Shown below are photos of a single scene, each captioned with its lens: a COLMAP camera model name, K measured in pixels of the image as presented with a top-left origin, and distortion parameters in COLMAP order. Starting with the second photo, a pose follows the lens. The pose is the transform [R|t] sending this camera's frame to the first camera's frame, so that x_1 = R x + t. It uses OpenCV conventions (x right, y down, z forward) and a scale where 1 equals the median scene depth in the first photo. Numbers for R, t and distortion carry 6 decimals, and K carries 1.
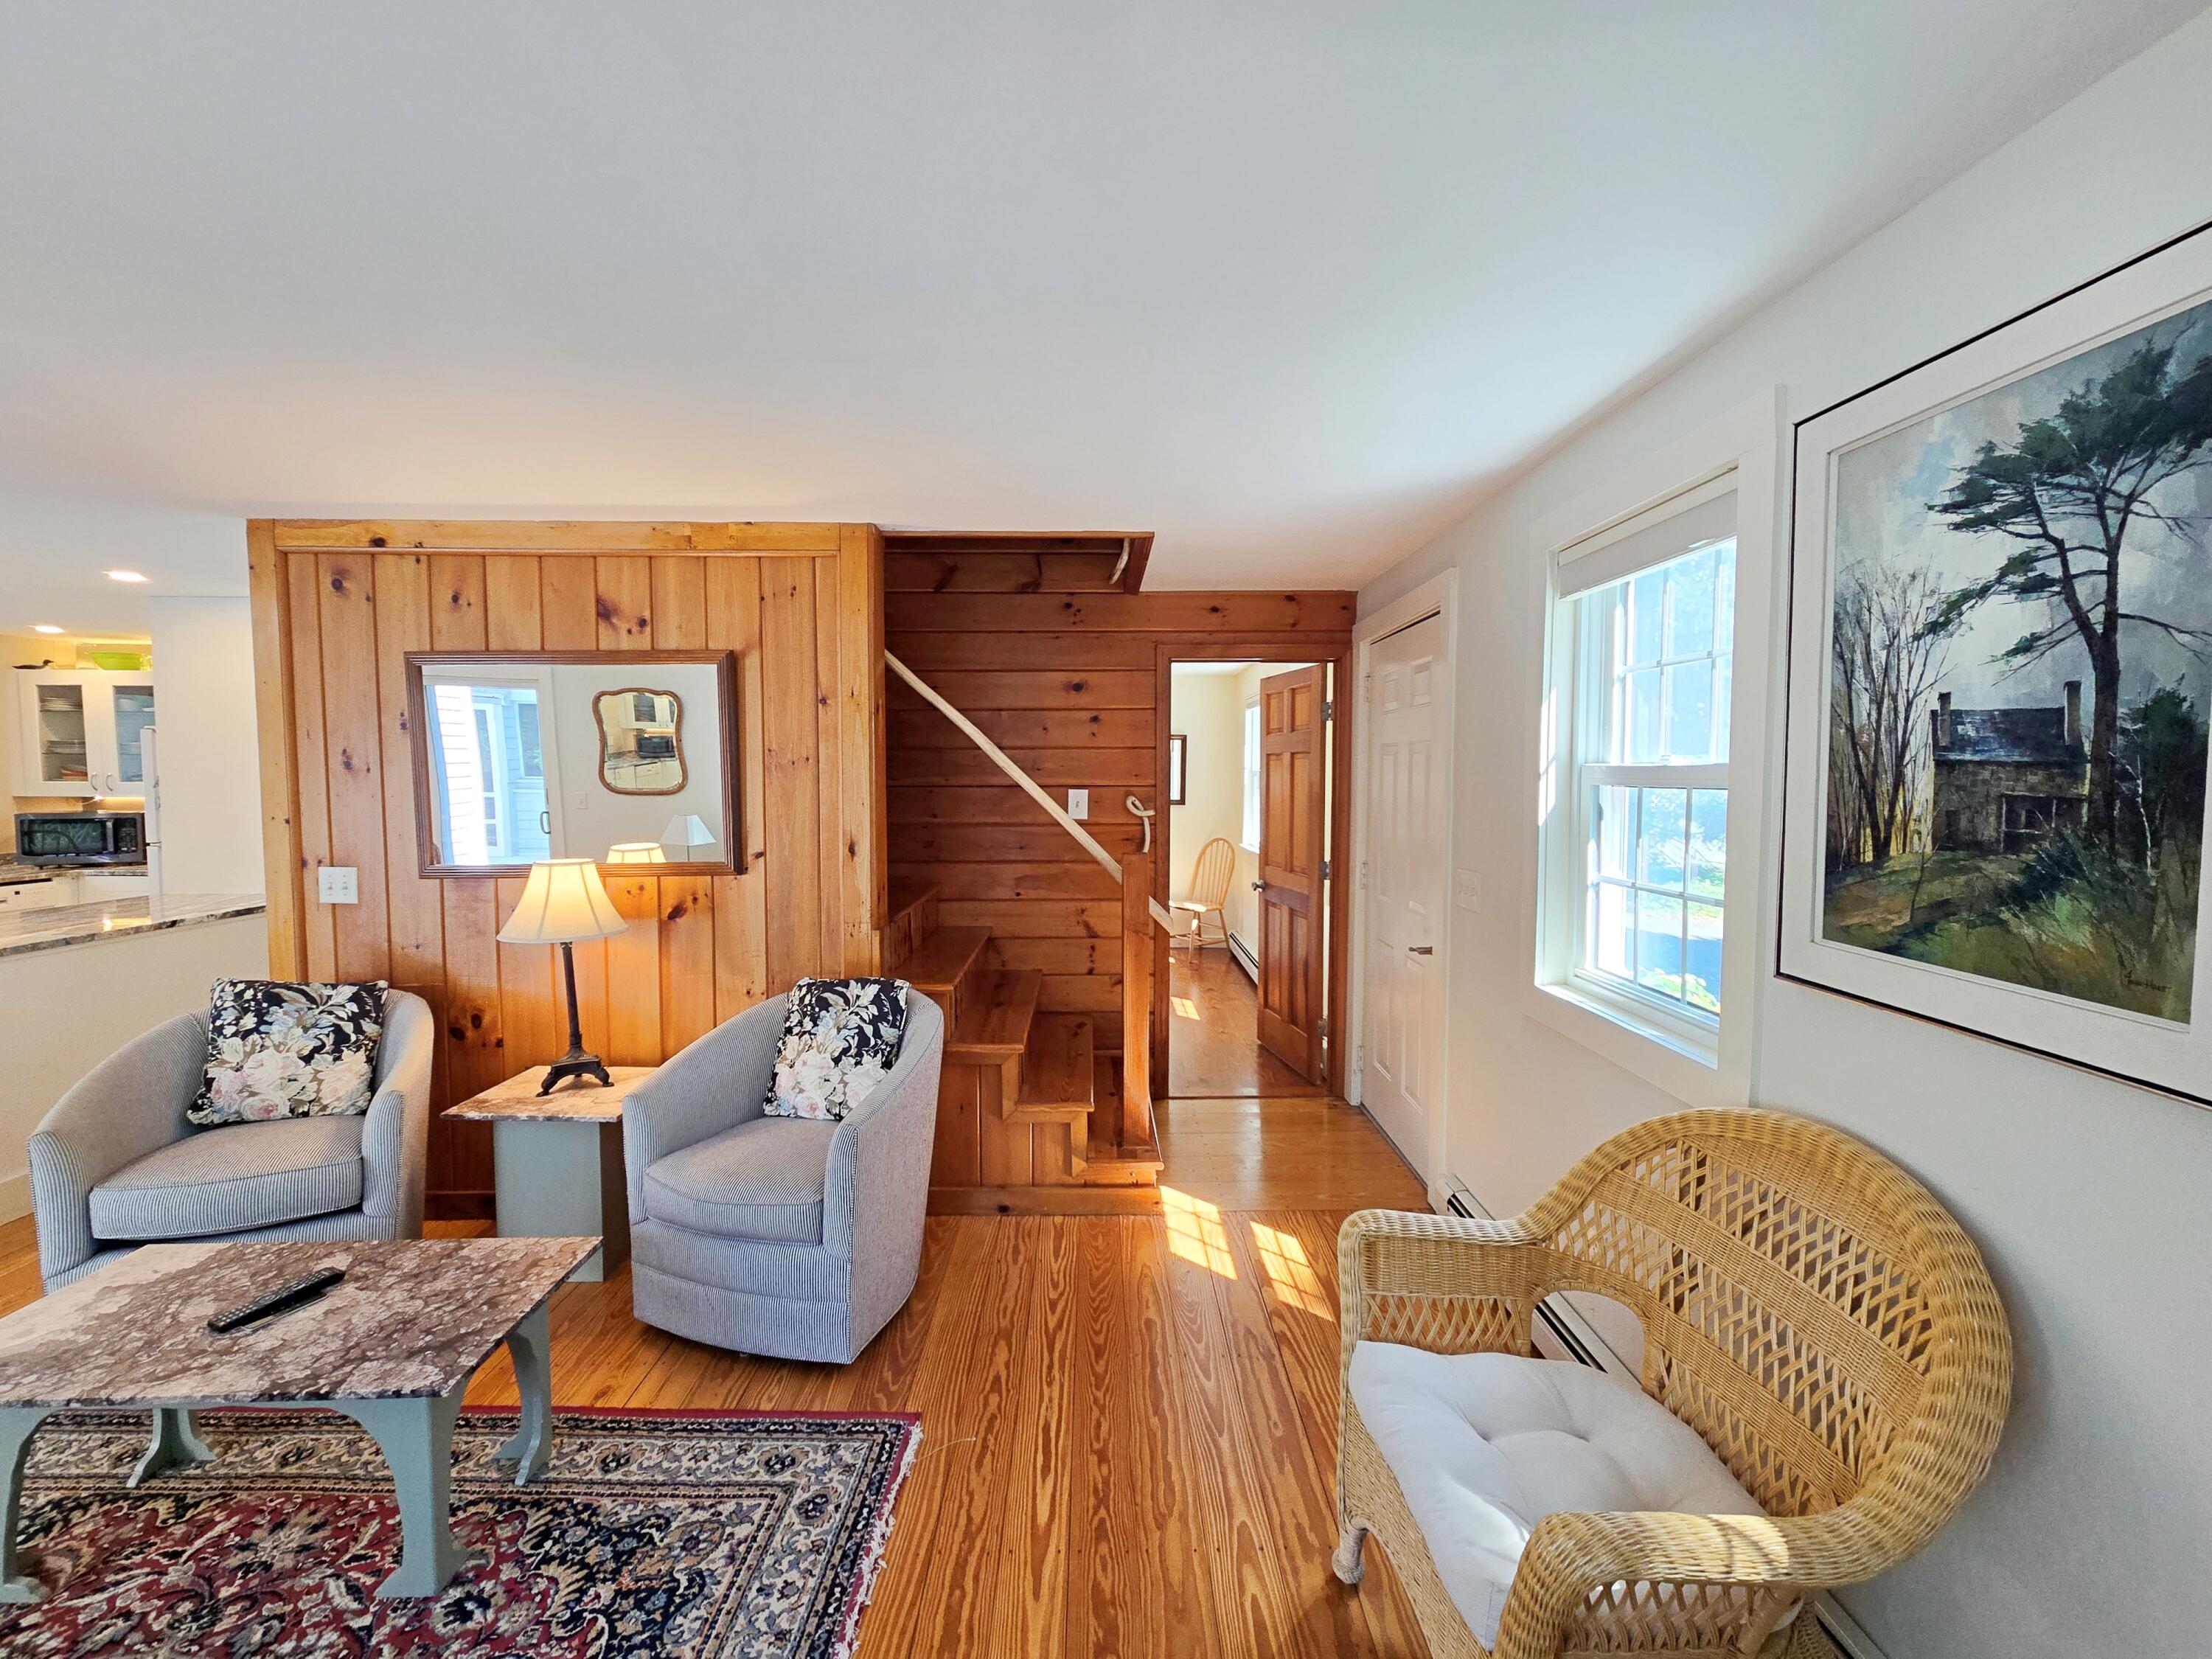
lens RADIAL K [[915.9, 0, 1110.9], [0, 915.9, 818.0], [0, 0, 1]] dist [0.002338, -0.000776]
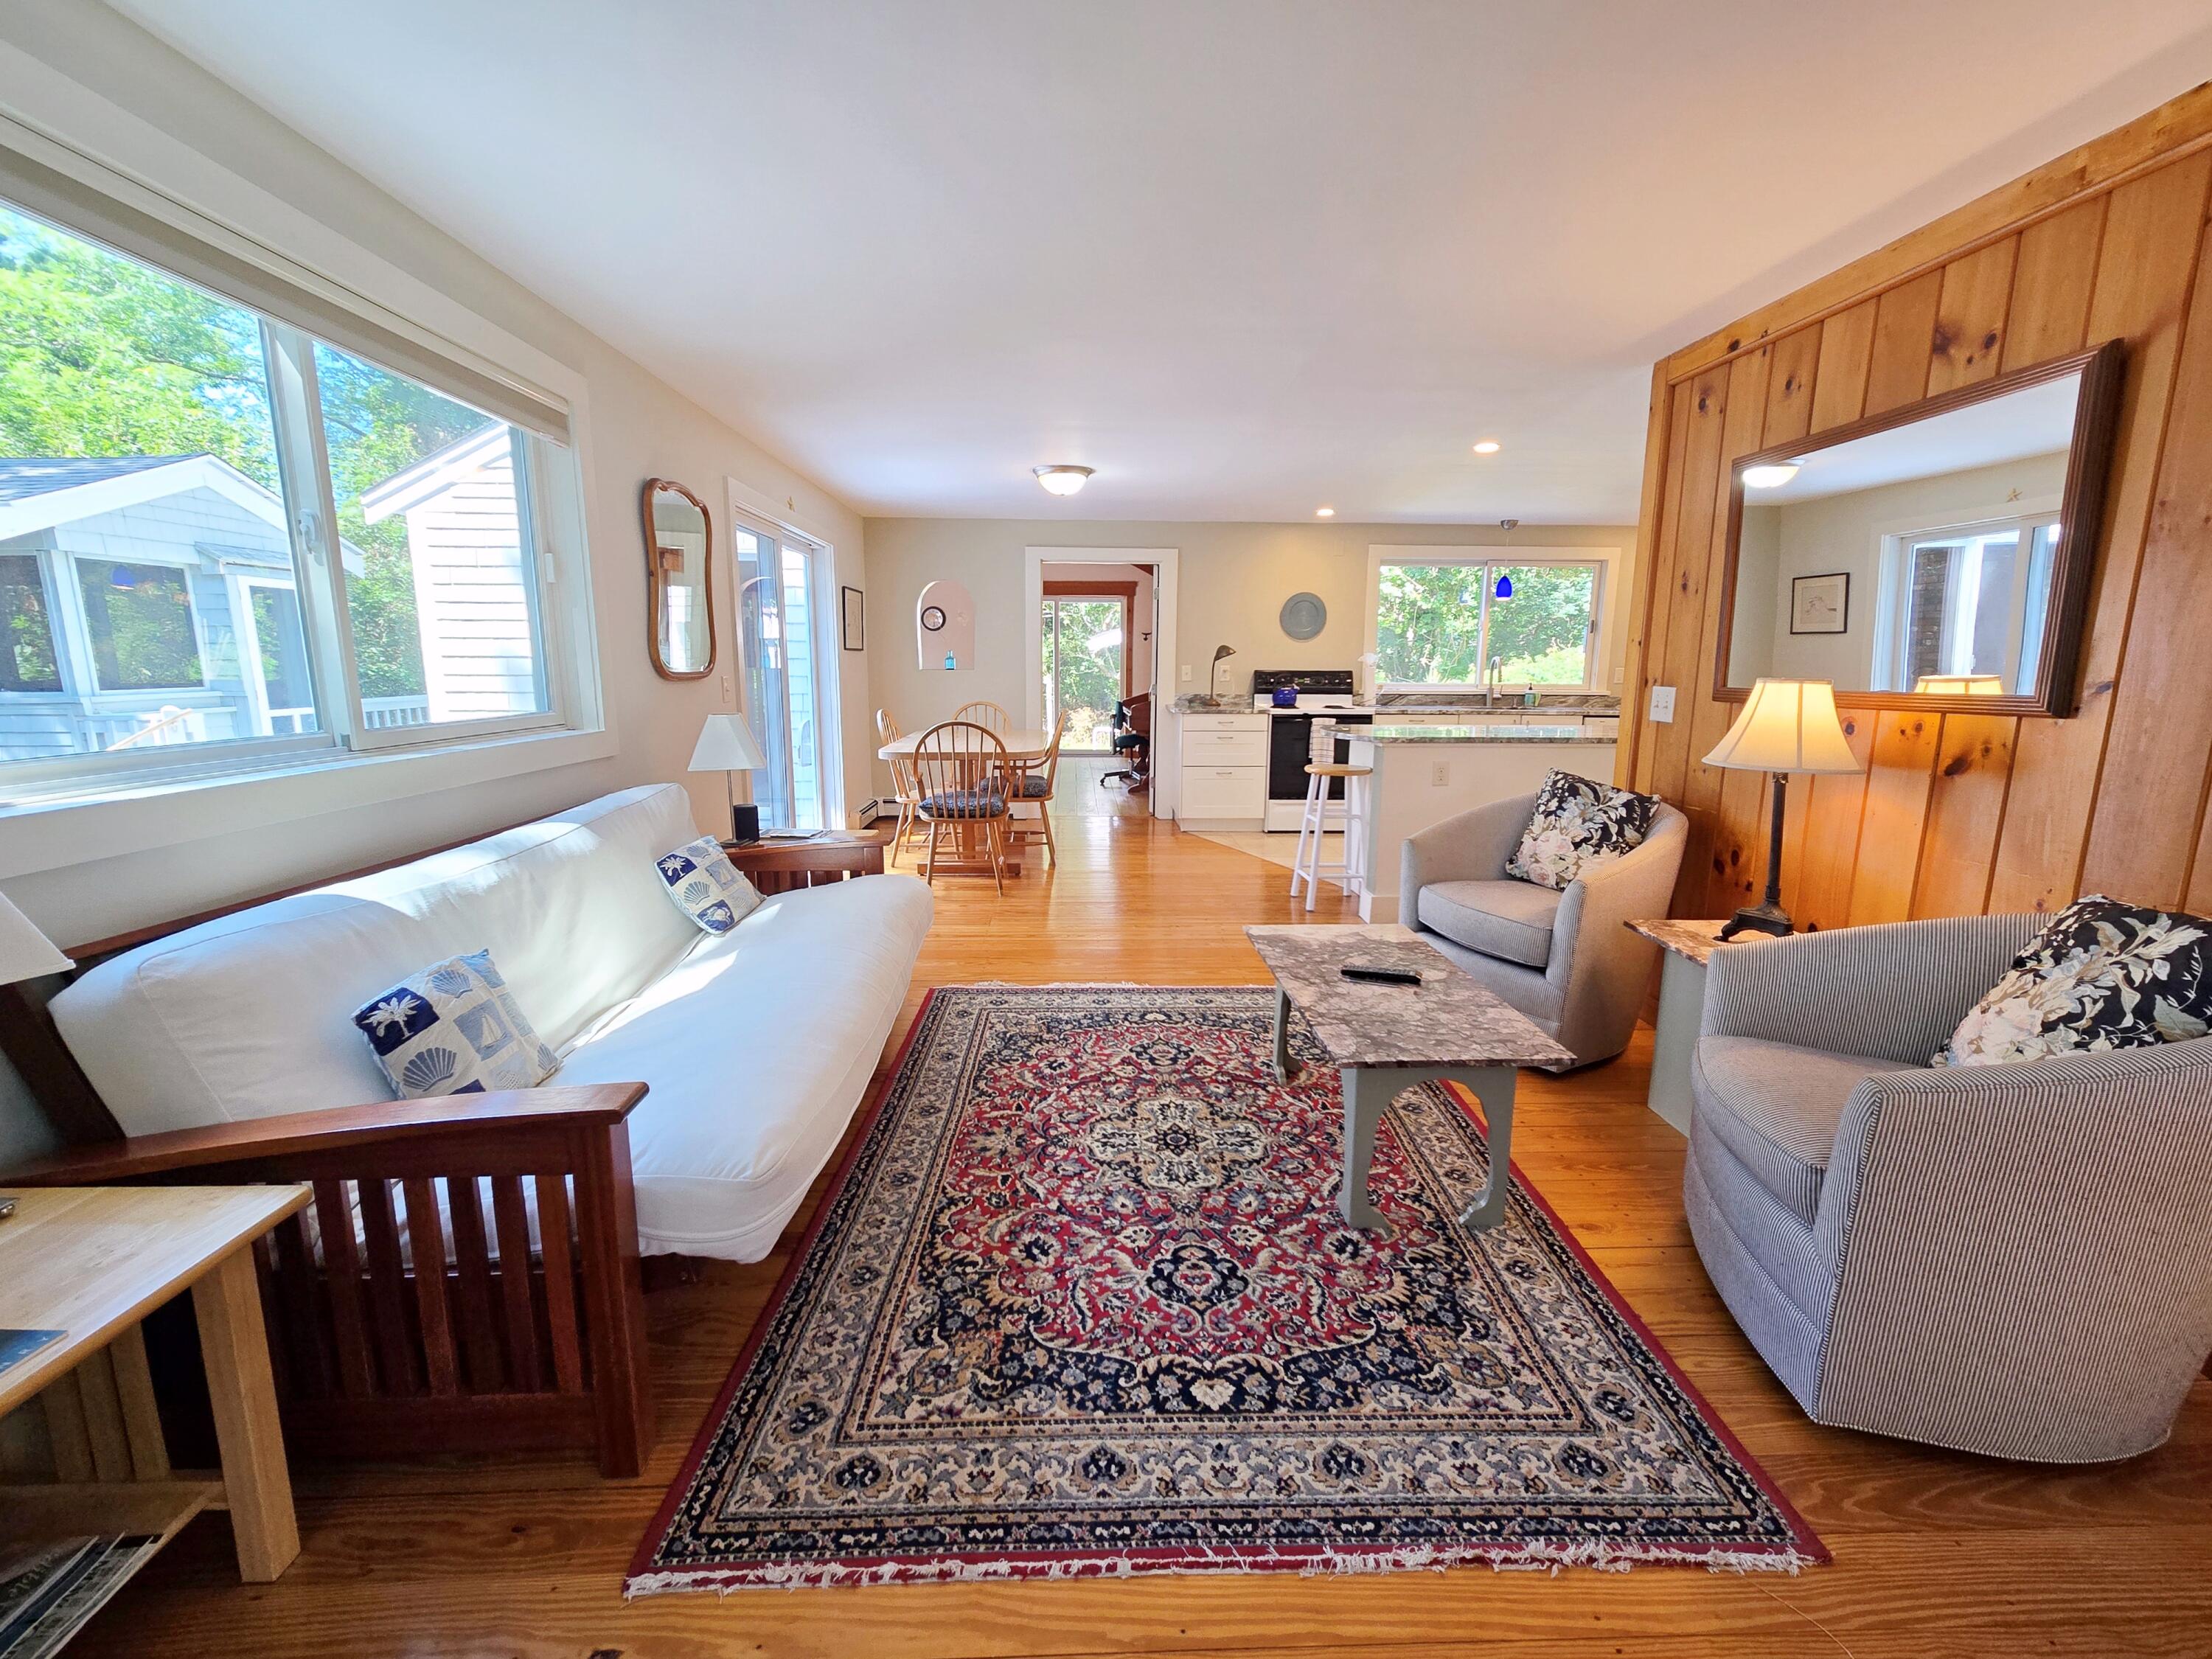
lens RADIAL K [[915.9, 0, 1105.2], [0, 915.9, 816.4], [0, 0, 1]] dist [0.002338, -0.000776]
pose [[0.017477, 0.166923, -0.985815, 0.230344], [-0.056889, 0.984534, 0.165697, 0.066363], [0.998228, 0.053186, 0.026703, 0.357806]]
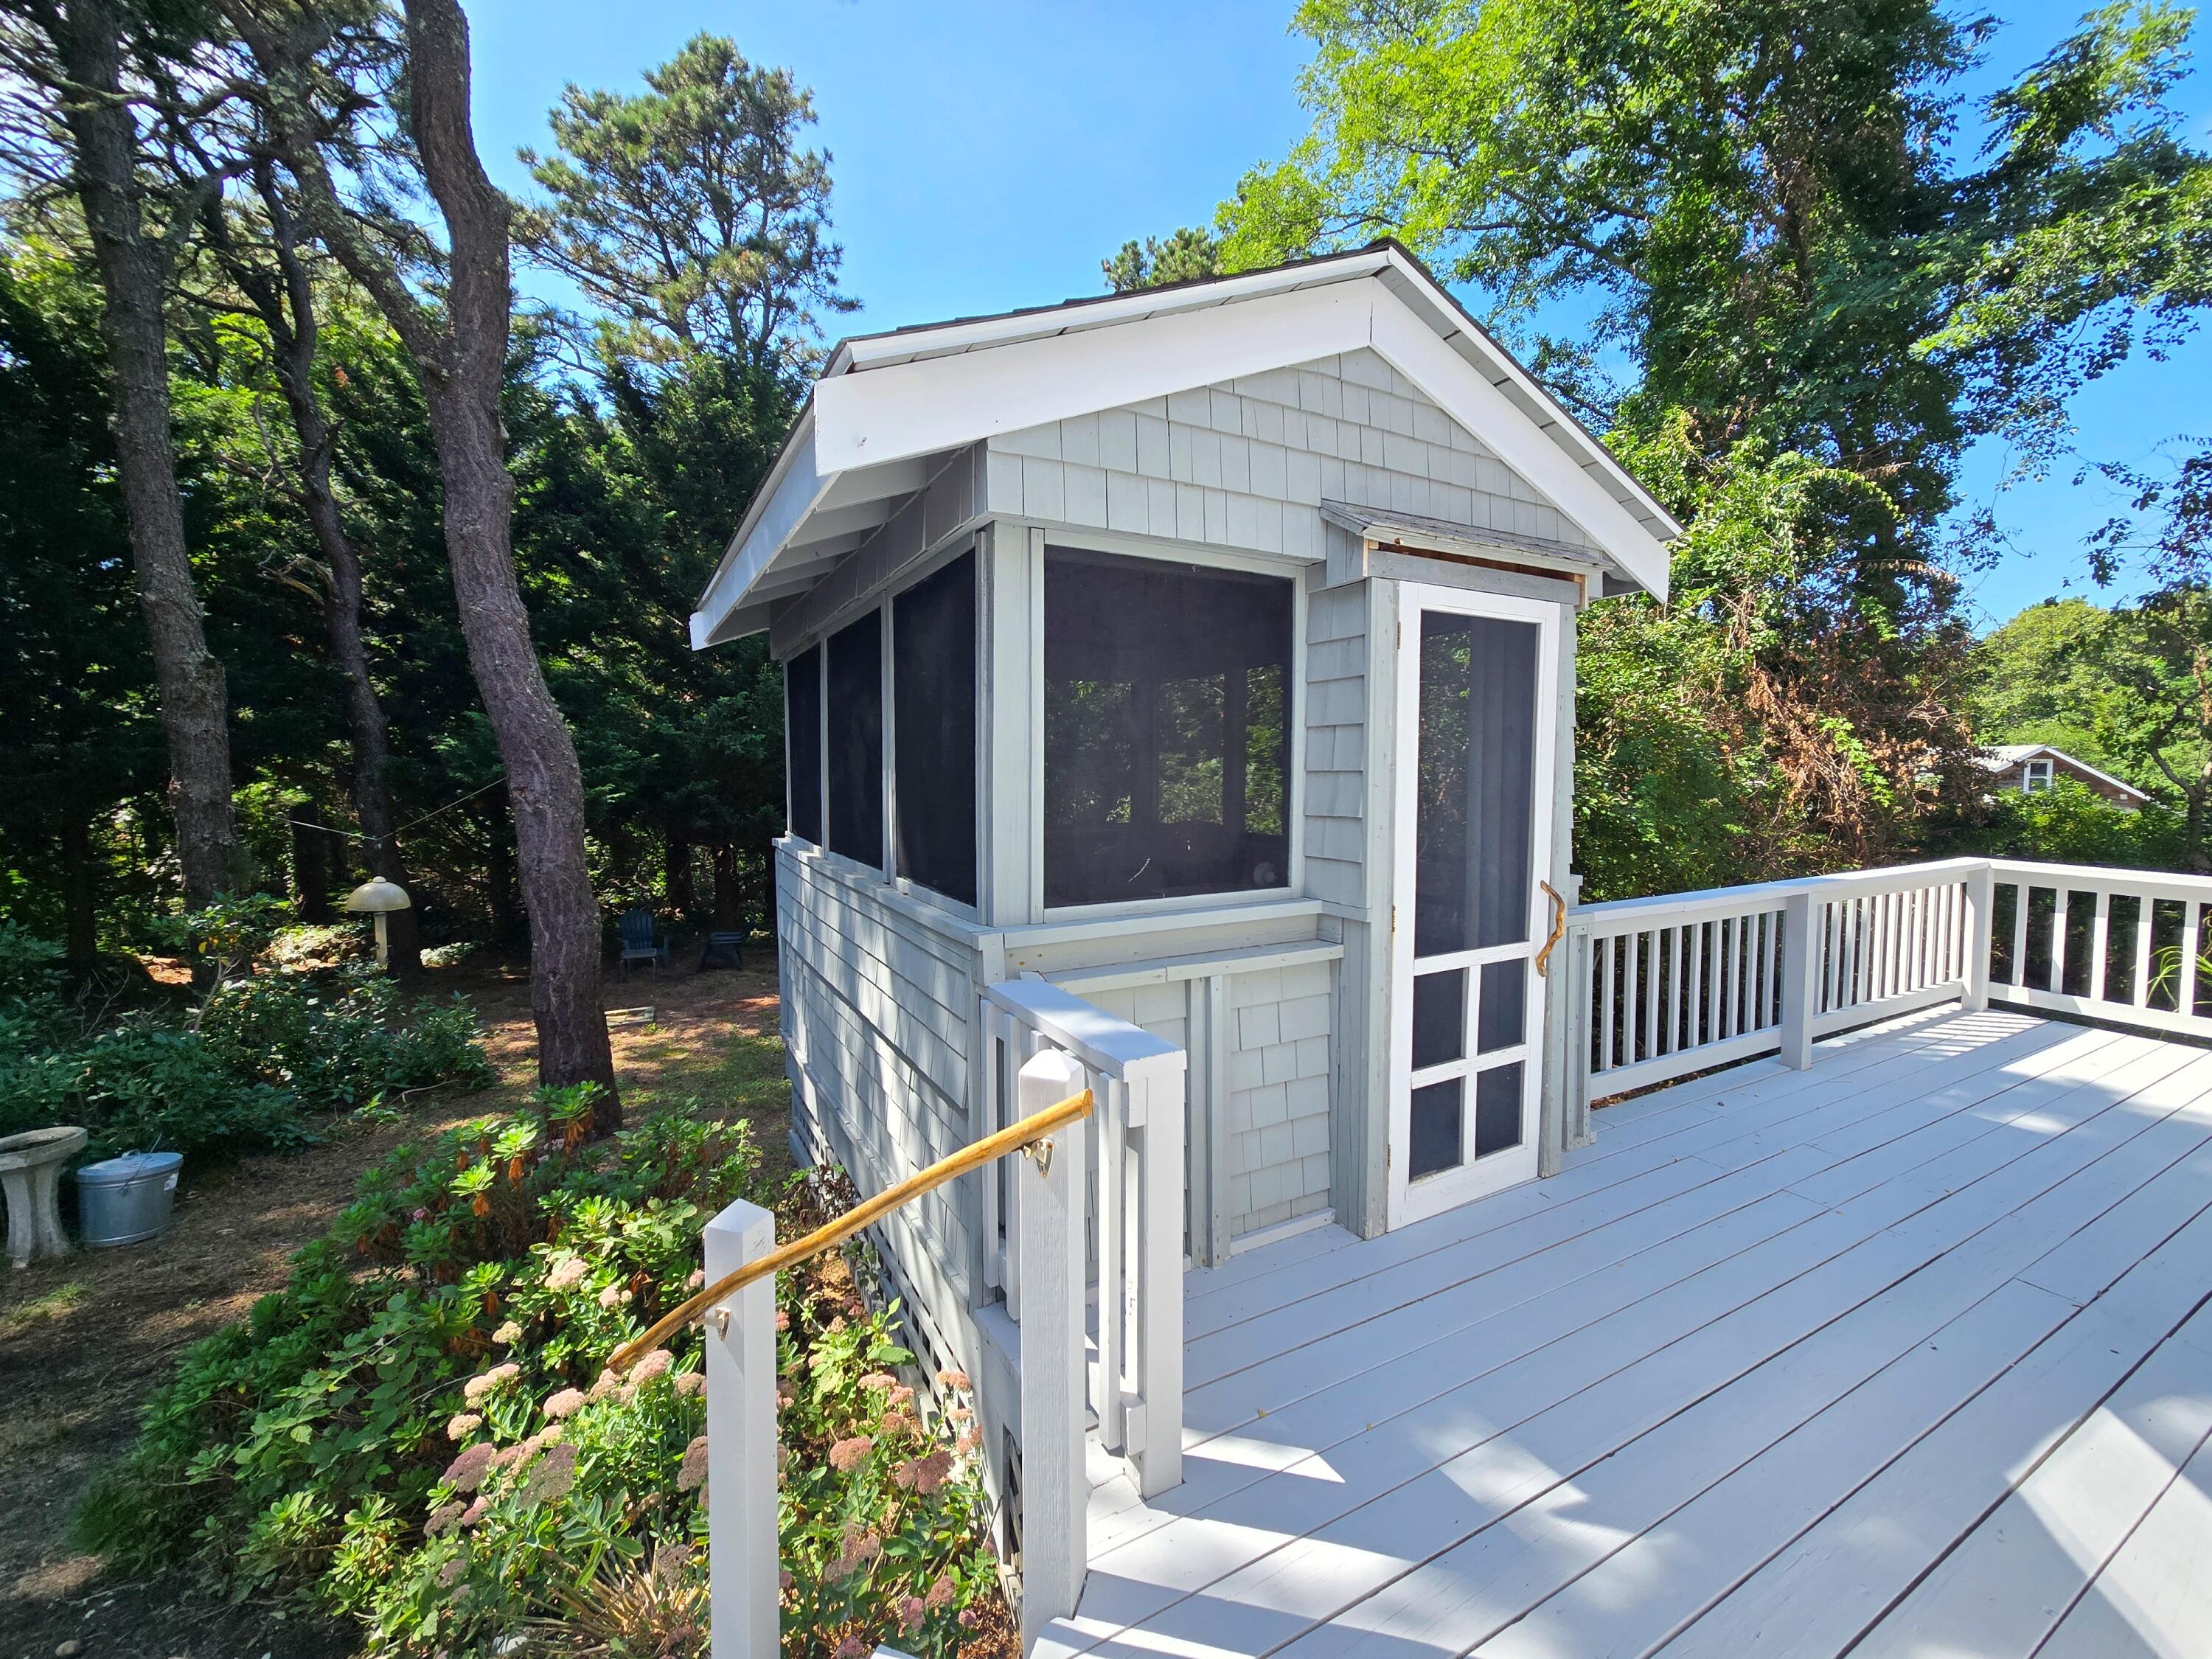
lens RADIAL K [[915.9, 0, 1117.0], [0, 915.9, 819.4], [0, 0, 1]] dist [0.002338, -0.000776]
pose [[-0.883874, 0.021507, -0.467230, -1.968097], [-0.032137, 0.993789, 0.106540, 0.115727], [0.466619, 0.109183, -0.877693, -1.504718]]
